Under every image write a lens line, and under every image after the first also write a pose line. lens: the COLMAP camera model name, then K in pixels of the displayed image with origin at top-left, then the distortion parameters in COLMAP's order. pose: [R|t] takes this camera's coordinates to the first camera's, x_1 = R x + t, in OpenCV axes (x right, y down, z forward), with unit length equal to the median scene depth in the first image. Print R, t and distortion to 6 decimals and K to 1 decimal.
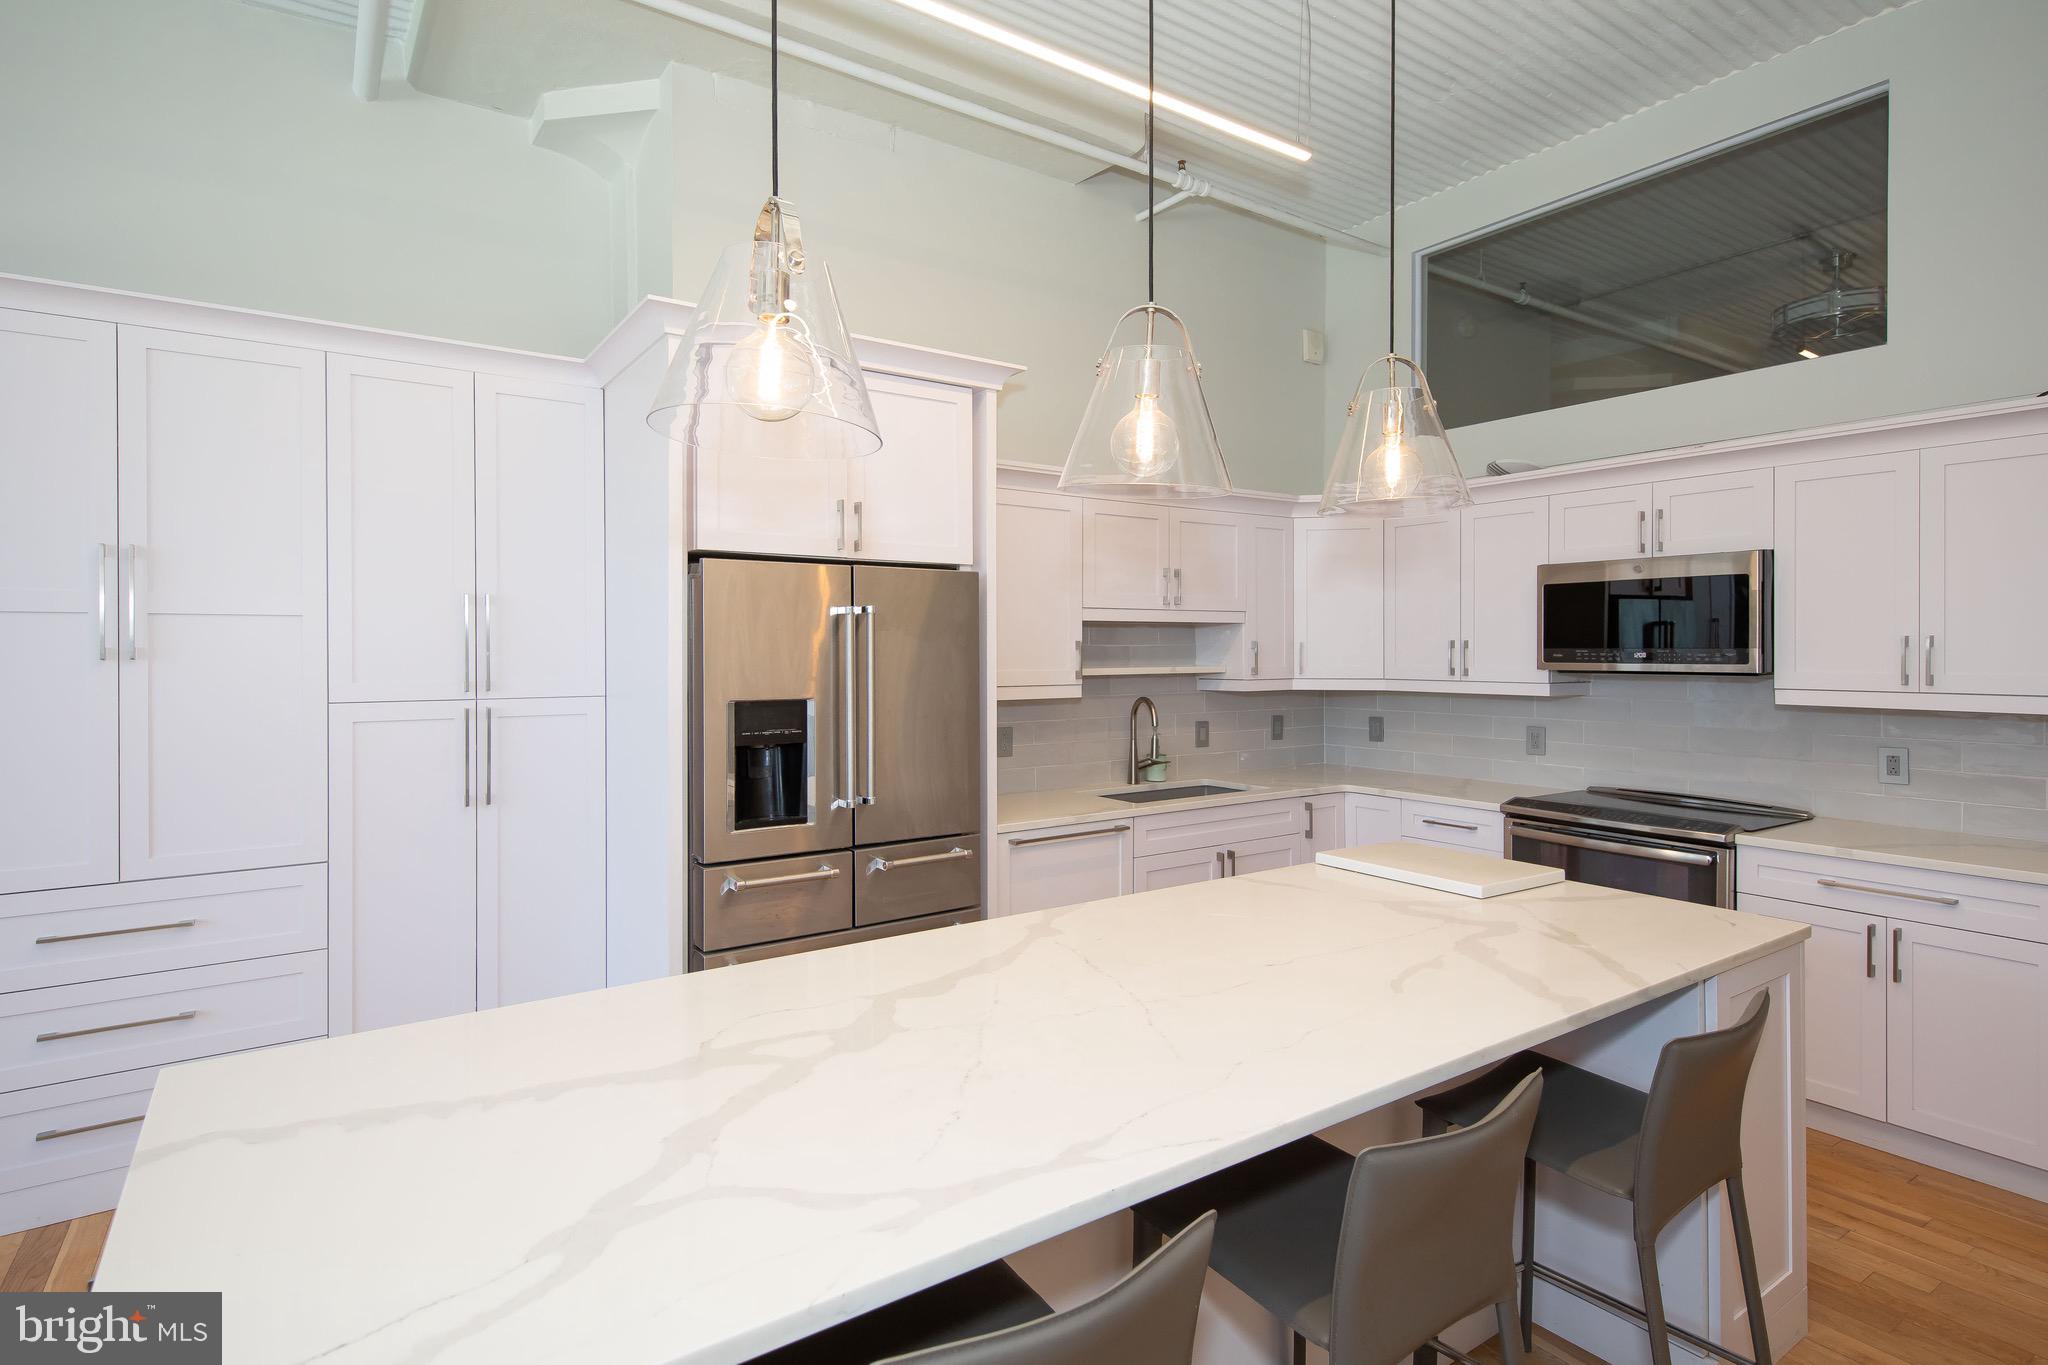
lens RADIAL K [[1045.7, 0, 1022.5], [0, 1045.7, 660.9], [0, 0, 1]] dist [0.005477, 0.000176]
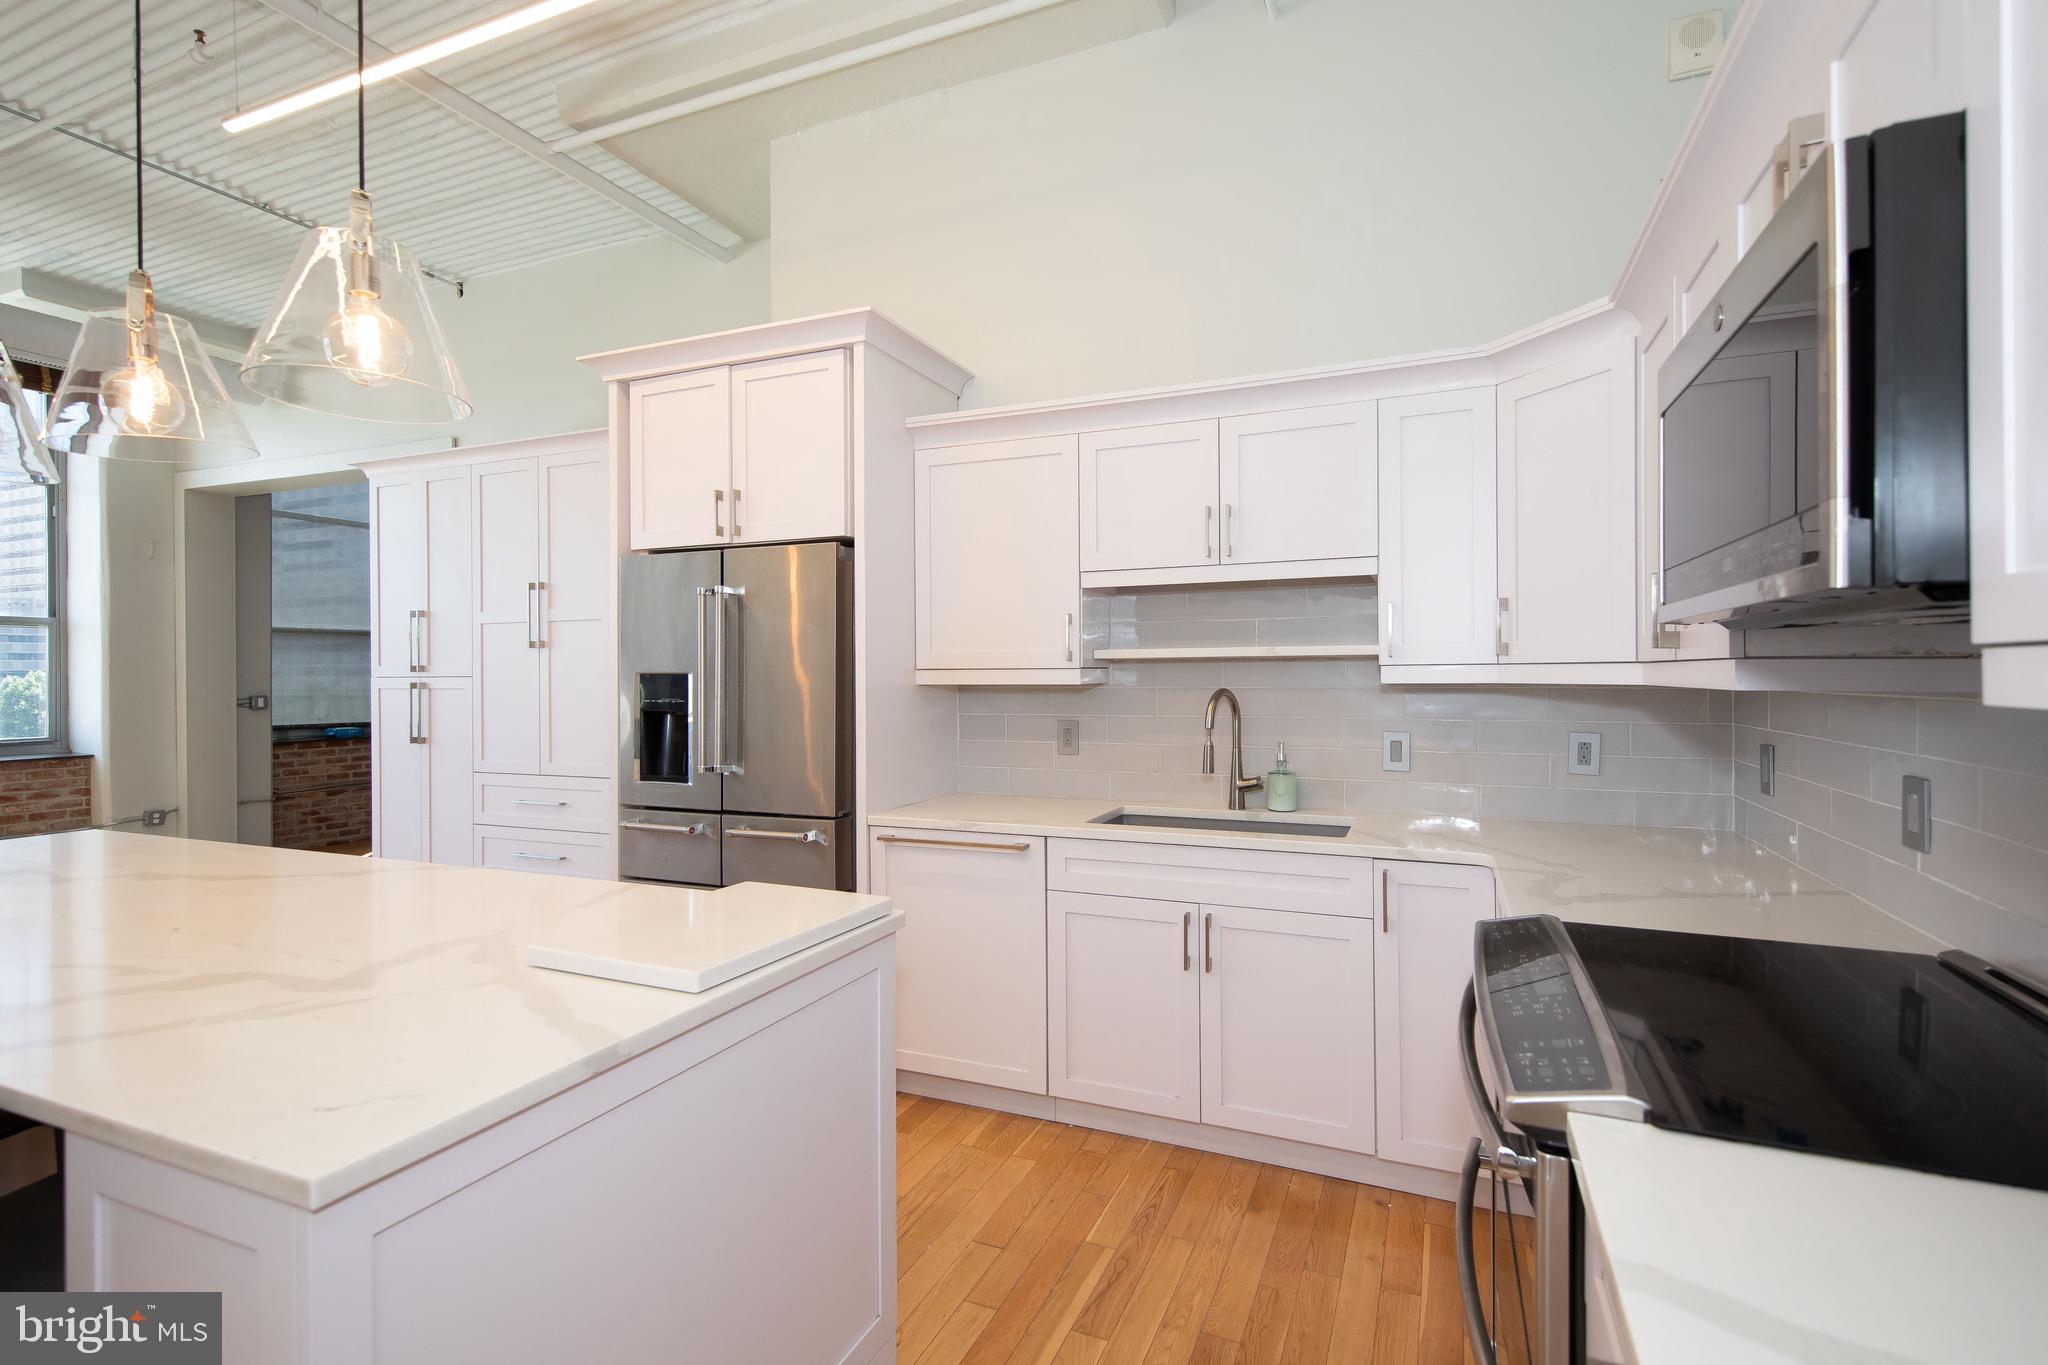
lens RADIAL K [[970.8, 0, 1022.4], [0, 970.8, 684.7], [0, 0, 1]] dist [-0.004249, -0.000332]
pose [[0.529837, 0.010676, -0.848032, 0.843535], [-0.004702, 0.999942, 0.009650, 0.036157], [0.848086, -0.001125, 0.529857, 0.729590]]
